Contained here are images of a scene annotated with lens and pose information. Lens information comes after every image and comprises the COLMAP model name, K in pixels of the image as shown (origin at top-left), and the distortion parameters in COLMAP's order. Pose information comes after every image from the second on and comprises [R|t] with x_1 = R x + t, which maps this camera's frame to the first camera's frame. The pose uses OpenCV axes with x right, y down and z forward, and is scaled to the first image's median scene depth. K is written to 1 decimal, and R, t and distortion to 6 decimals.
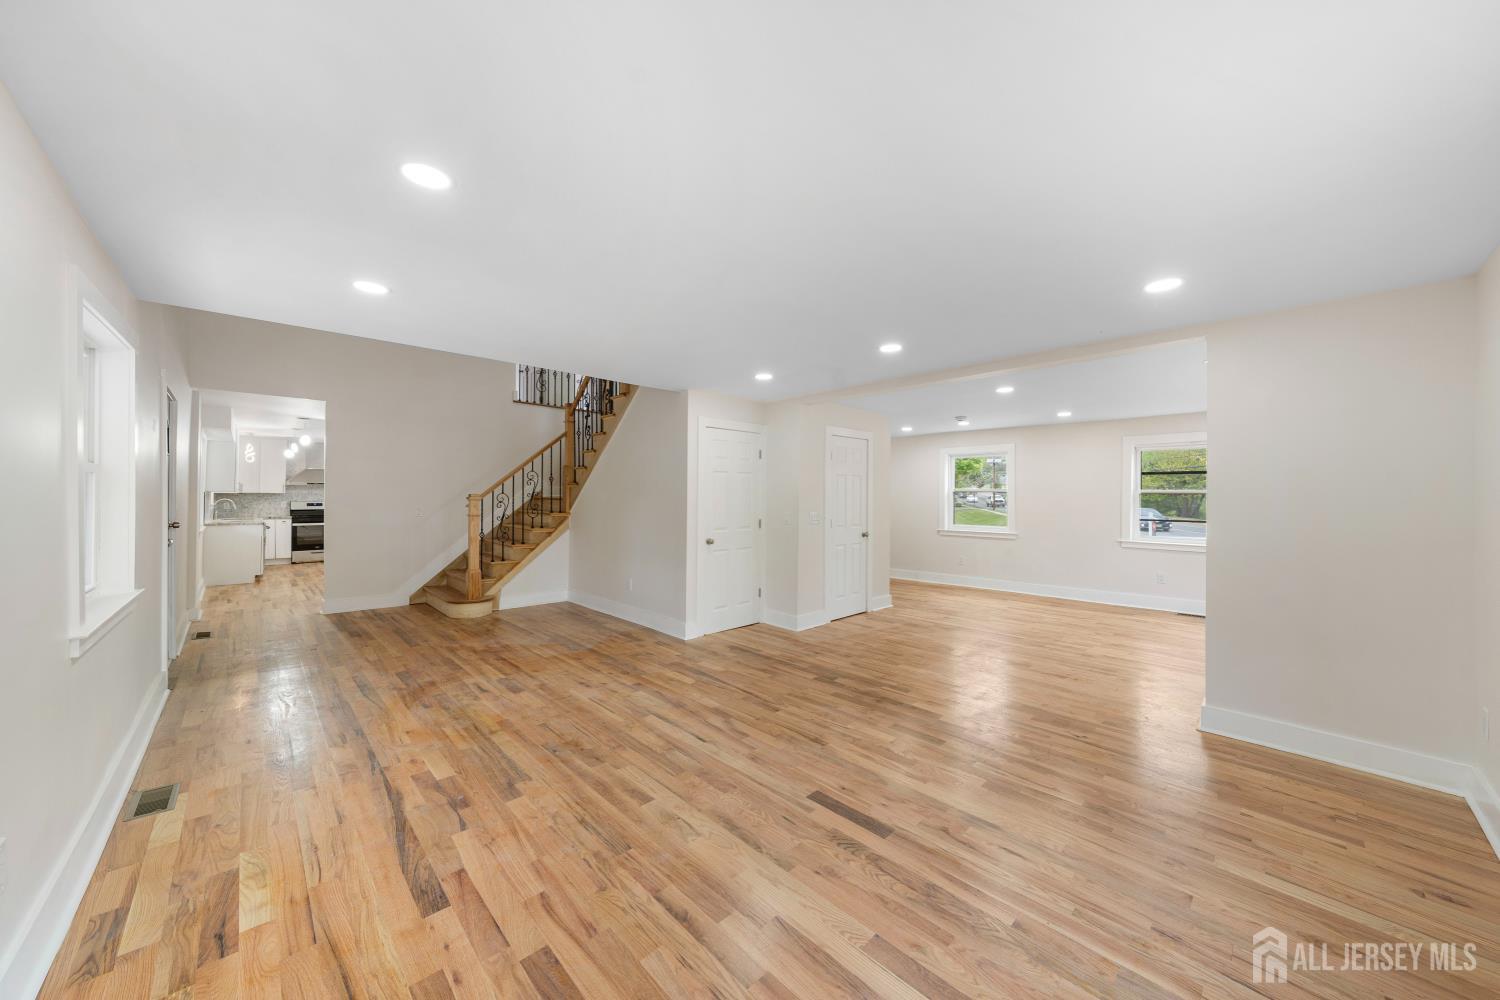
lens RADIAL K [[526.9, 0, 750.6], [0, 526.9, 493.5], [0, 0, 1]] dist [-0.001078, -0.000076]
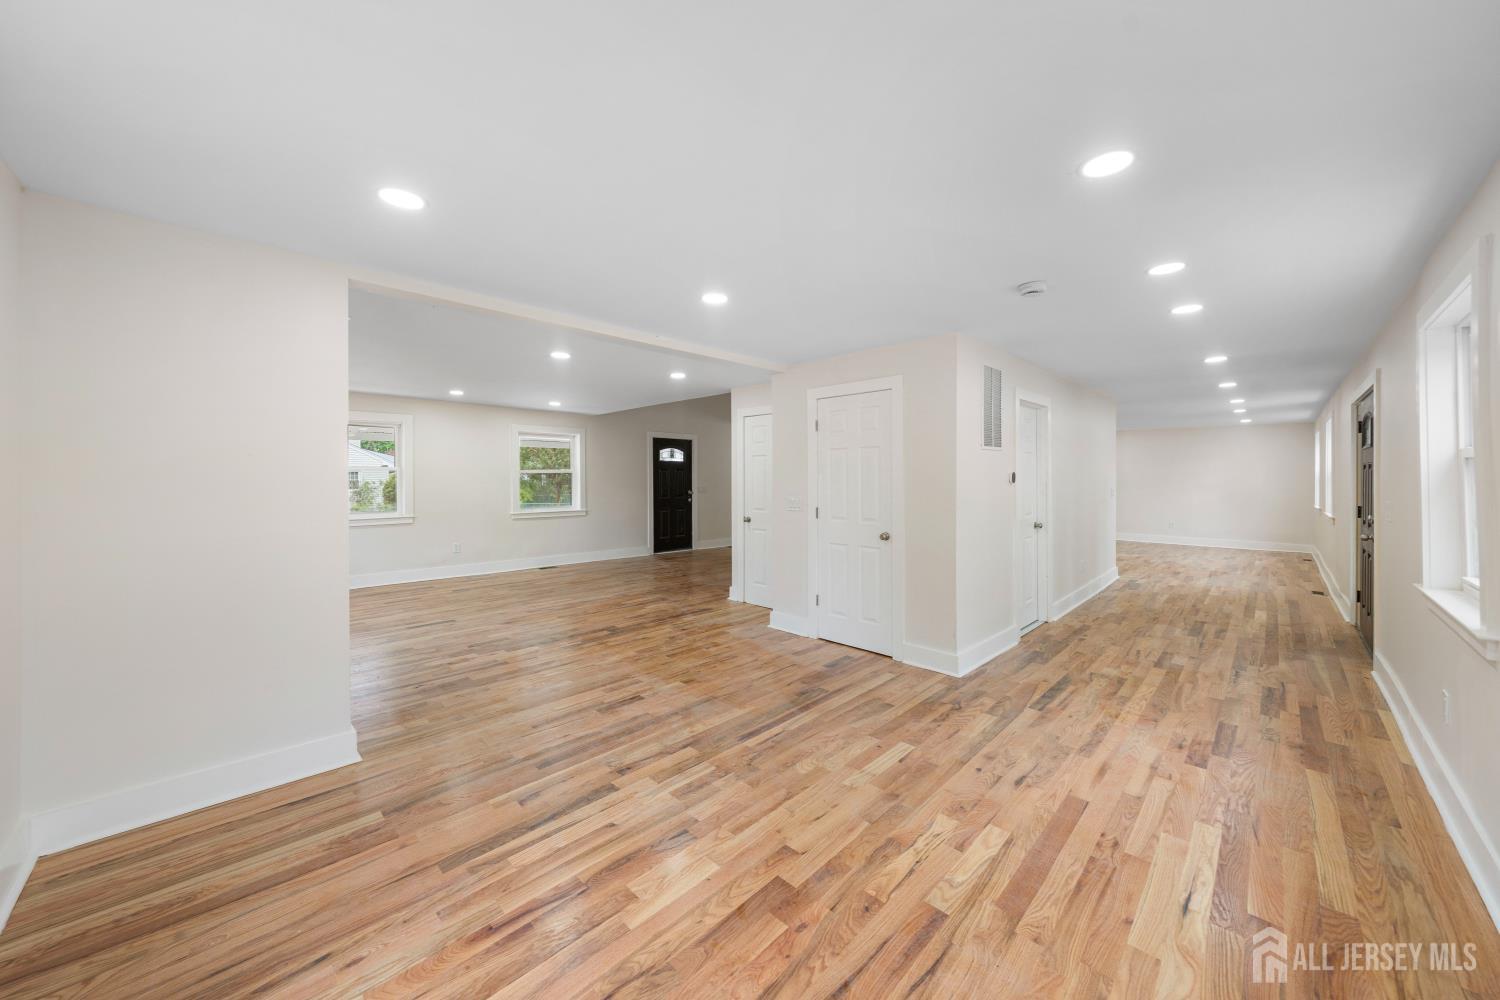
lens RADIAL K [[526.9, 0, 750.6], [0, 526.9, 493.5], [0, 0, 1]] dist [-0.001078, -0.000076]
pose [[0.026402, 0.027709, -0.999267, 1.176411], [0.015237, 0.999488, 0.028118, 0.005257], [0.999535, -0.015969, 0.025966, 1.115029]]
